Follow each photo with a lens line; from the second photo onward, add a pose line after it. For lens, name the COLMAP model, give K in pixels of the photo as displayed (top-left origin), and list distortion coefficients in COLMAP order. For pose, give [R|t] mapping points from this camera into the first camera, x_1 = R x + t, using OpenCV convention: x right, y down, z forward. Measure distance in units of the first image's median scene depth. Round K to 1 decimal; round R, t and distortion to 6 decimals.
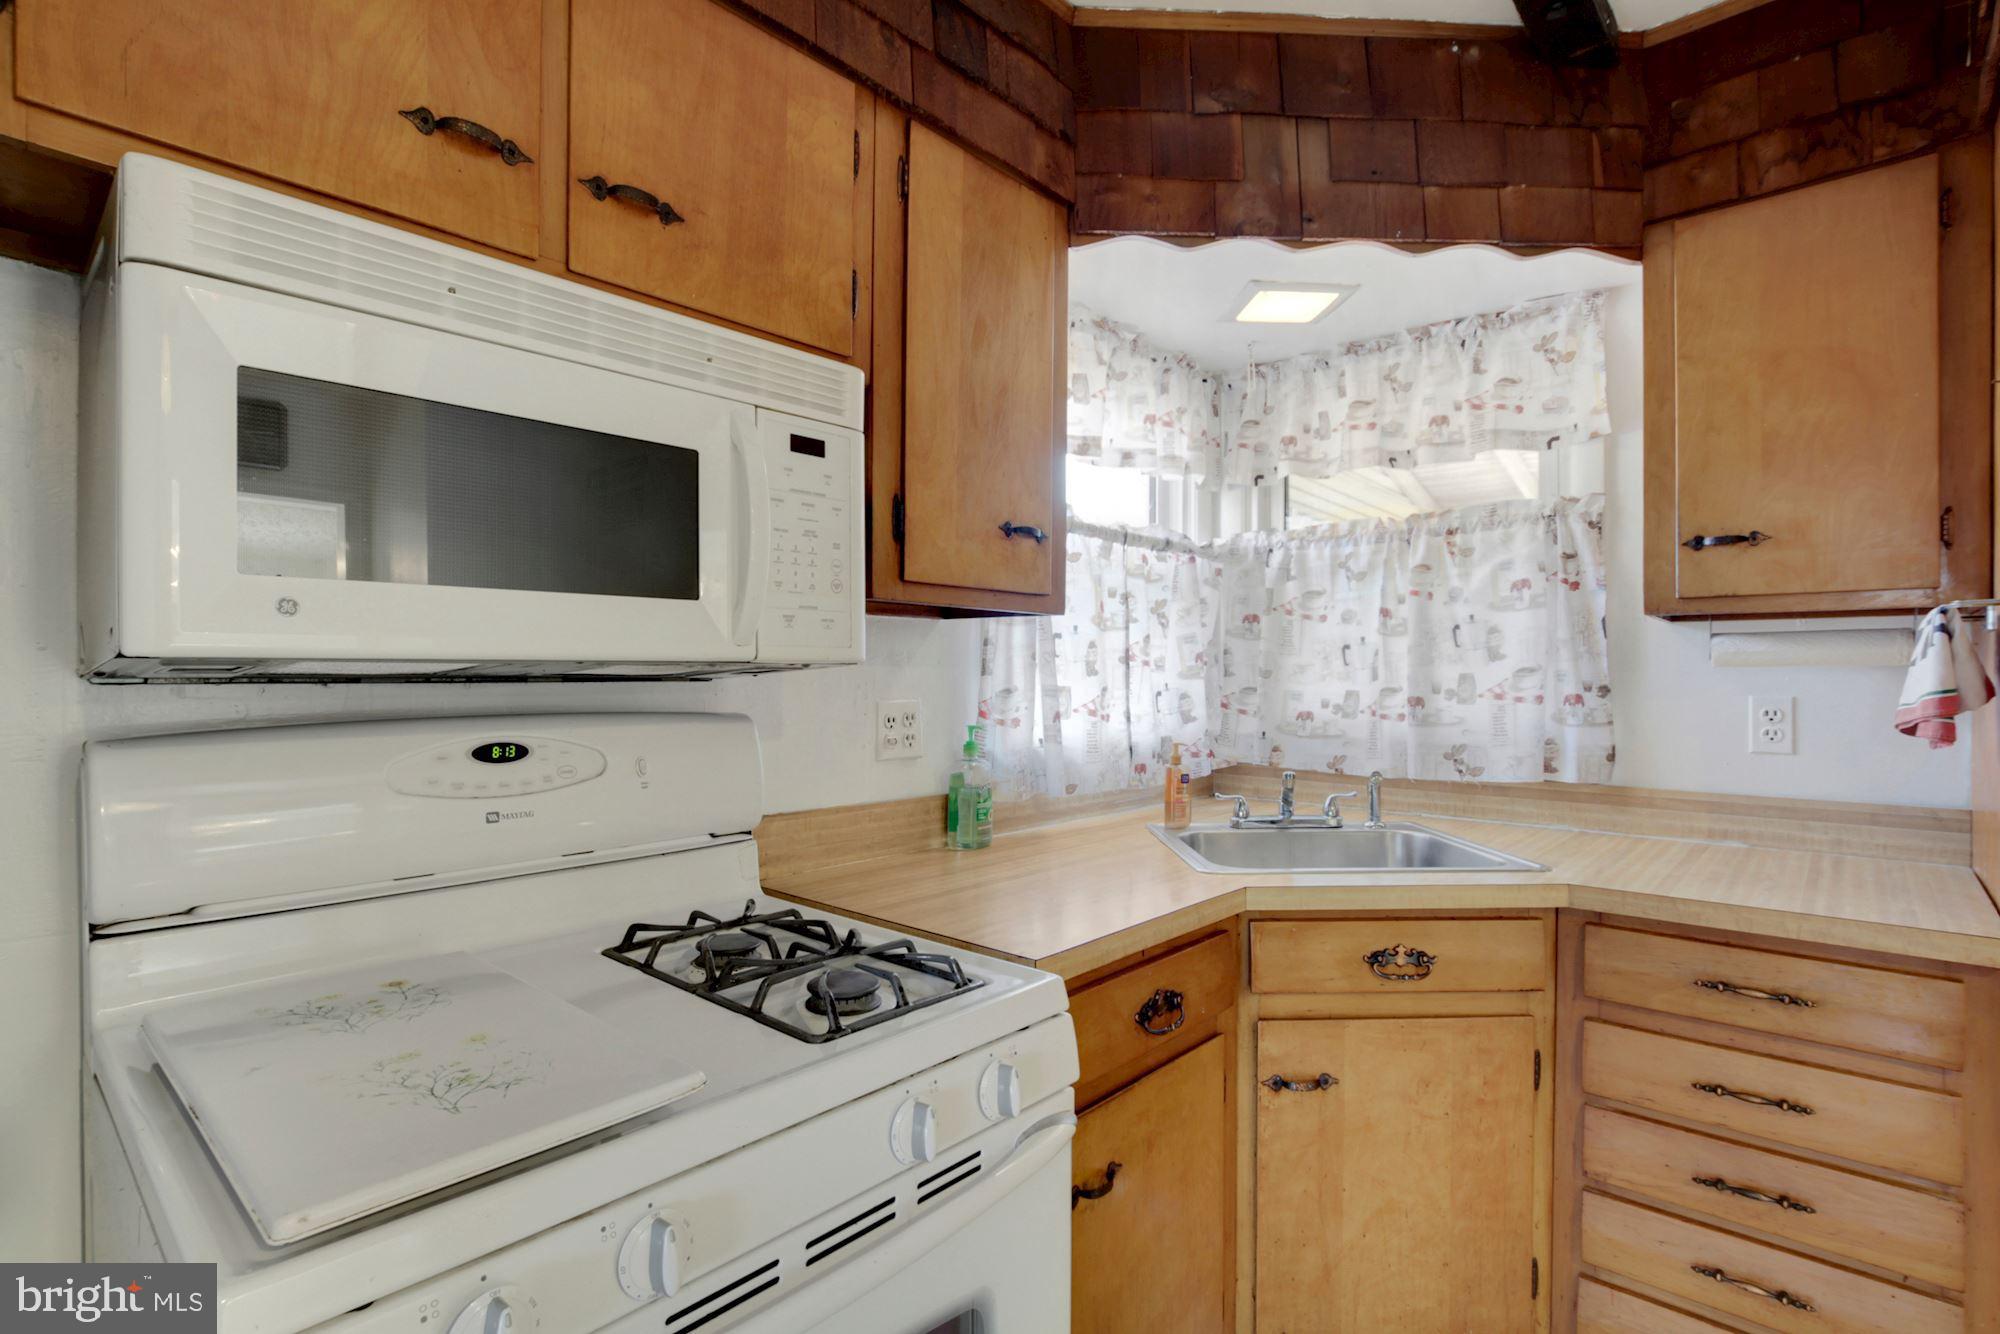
lens RADIAL K [[942.2, 0, 987.0], [0, 942.2, 678.7], [0, 0, 1]] dist [-0.015608, 0.000881]
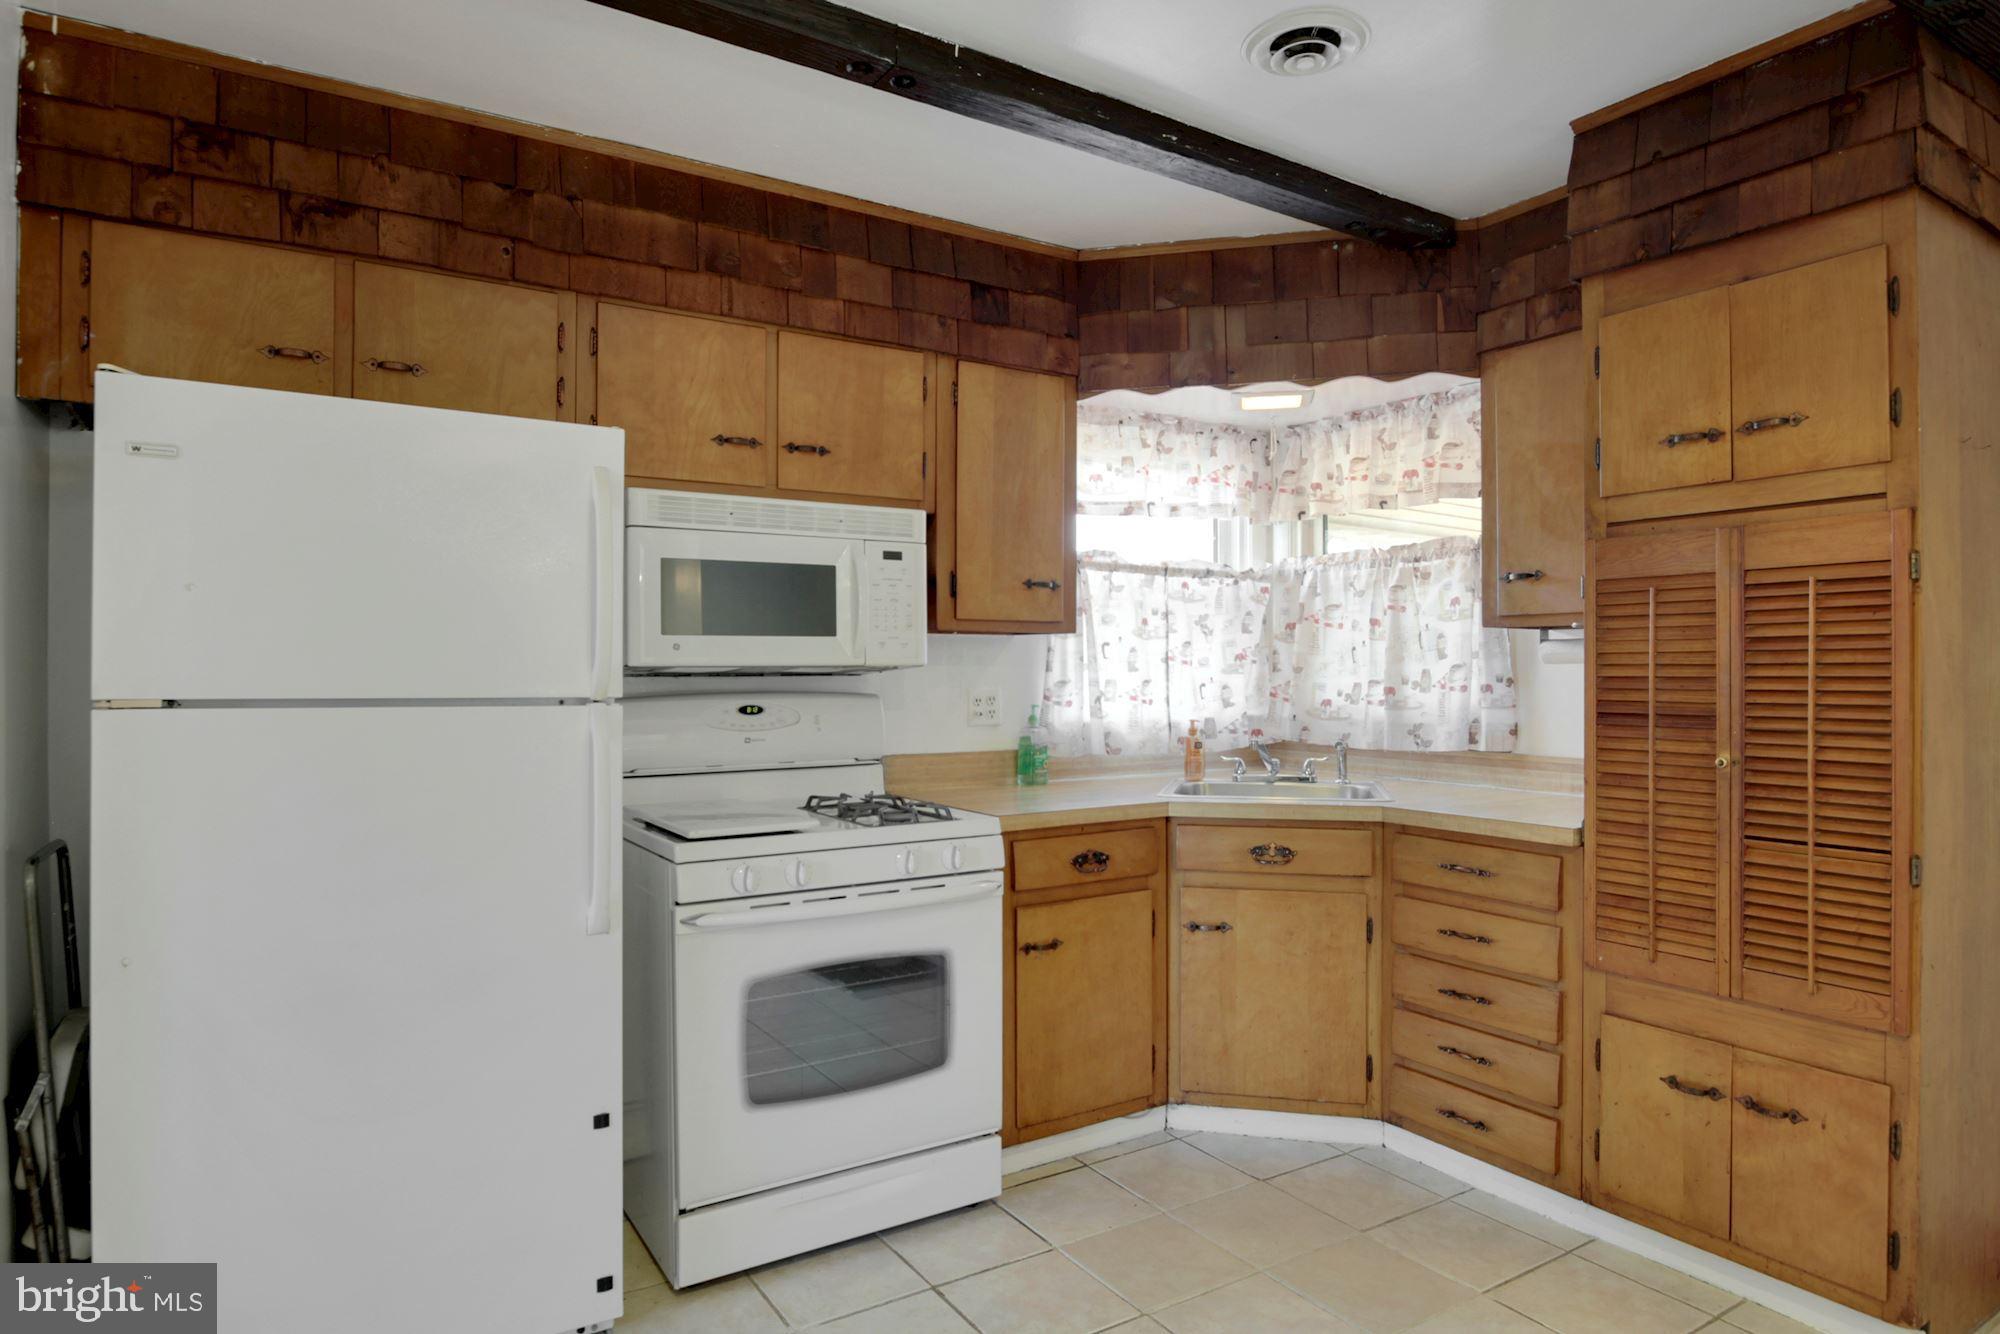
lens RADIAL K [[1134.4, 0, 998.0], [0, 1134.4, 674.4], [0, 0, 1]] dist [-0.028511, -0.000169]
pose [[0.964286, -0.003041, -0.264844, 0.448740], [0.002579, 0.999994, -0.002093, 0.004553], [0.264849, 0.001336, 0.964289, -0.848348]]
